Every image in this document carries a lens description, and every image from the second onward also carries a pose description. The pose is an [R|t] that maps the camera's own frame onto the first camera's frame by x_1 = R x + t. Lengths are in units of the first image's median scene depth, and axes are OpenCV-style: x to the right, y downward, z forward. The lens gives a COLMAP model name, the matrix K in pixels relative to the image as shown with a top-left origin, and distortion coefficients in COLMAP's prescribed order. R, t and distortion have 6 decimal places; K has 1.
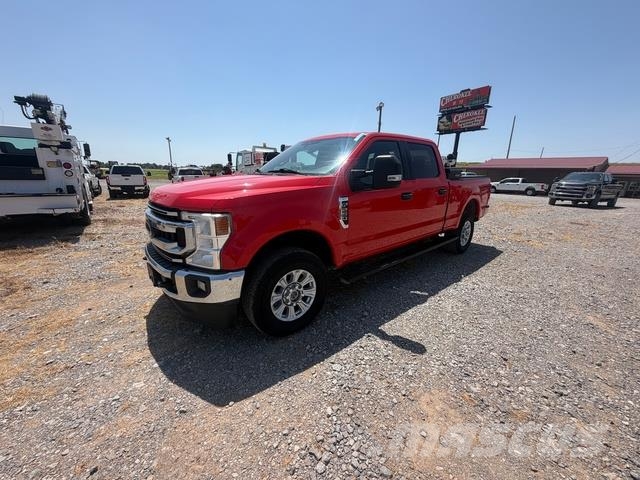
lens RADIAL K [[257.2, 0, 317.7], [0, 257.2, 239.7], [0, 0, 1]] dist [-0.000335, -0.000157]
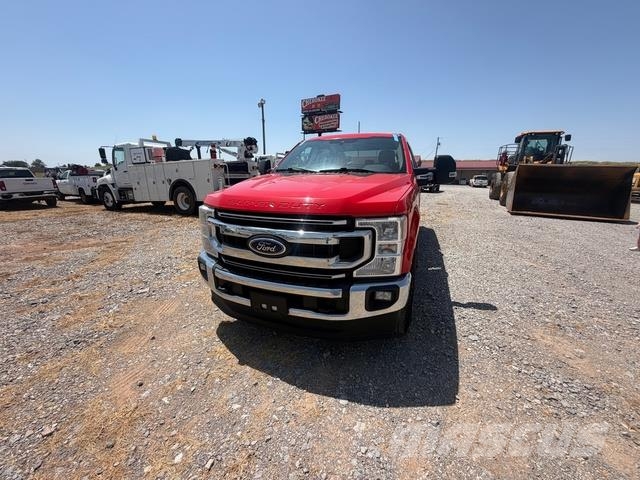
lens RADIAL K [[257.2, 0, 315.9], [0, 257.2, 241.1], [0, 0, 1]] dist [-0.000335, -0.000157]
pose [[0.880451, -0.141701, 0.452468, -0.172266], [0.134501, 0.989739, 0.048237, -0.015332], [-0.454660, 0.018387, 0.890475, 0.046635]]
